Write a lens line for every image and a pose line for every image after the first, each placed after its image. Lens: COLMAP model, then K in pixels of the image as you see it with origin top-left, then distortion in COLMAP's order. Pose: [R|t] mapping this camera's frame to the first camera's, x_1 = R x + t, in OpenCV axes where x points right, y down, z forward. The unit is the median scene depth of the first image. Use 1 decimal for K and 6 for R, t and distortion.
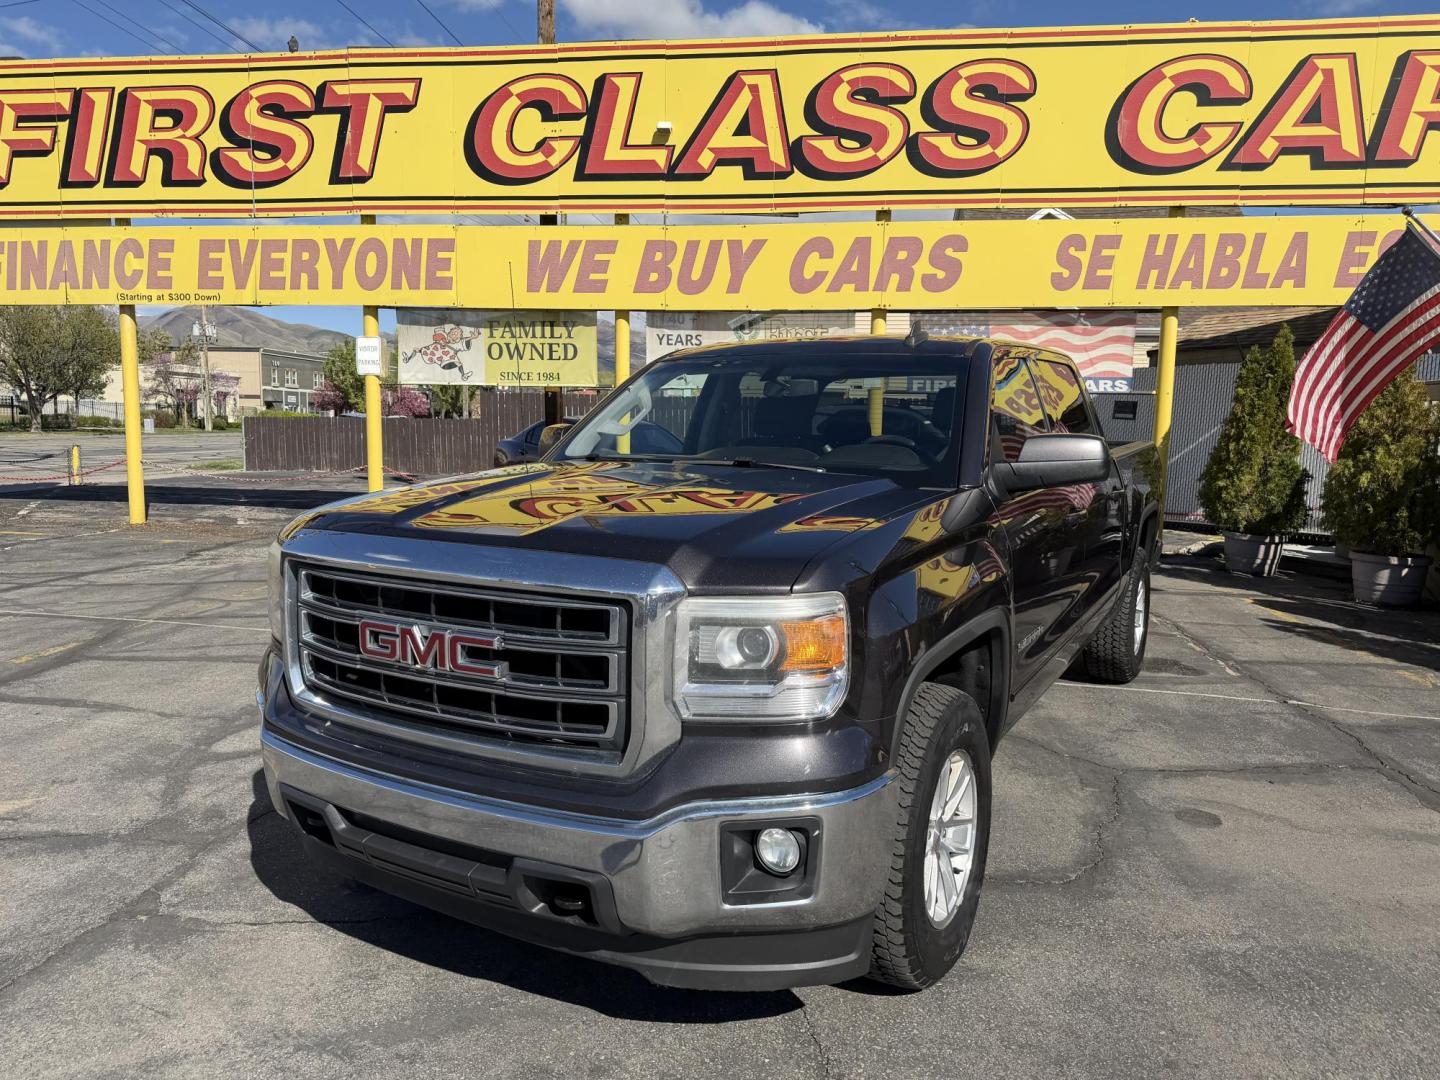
lens RADIAL K [[1015.9, 0, 713.2], [0, 1015.9, 542.2], [0, 0, 1]] dist [0.019220, -0.023202]
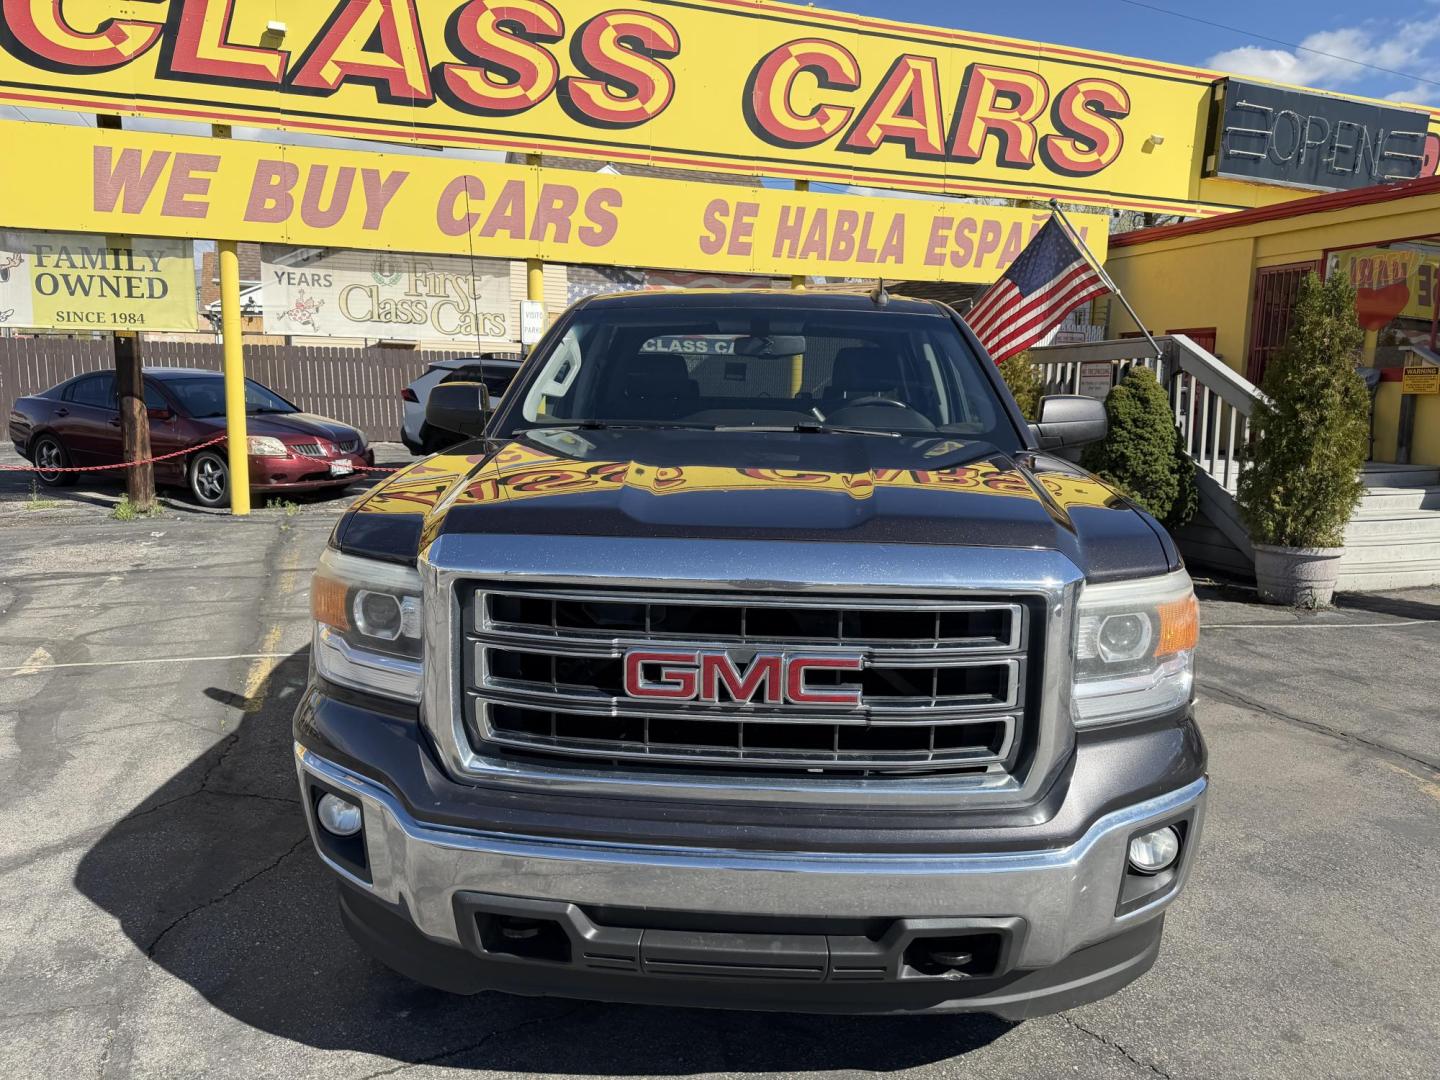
lens RADIAL K [[1018.3, 0, 720.0], [0, 1018.3, 540.0], [0, 0, 1]] dist [0.020659, -0.027817]
pose [[0.890407, -0.066015, 0.450352, -0.131458], [0.048151, 0.997536, 0.051024, -0.008495], [-0.452611, -0.023748, 0.891392, 0.066328]]
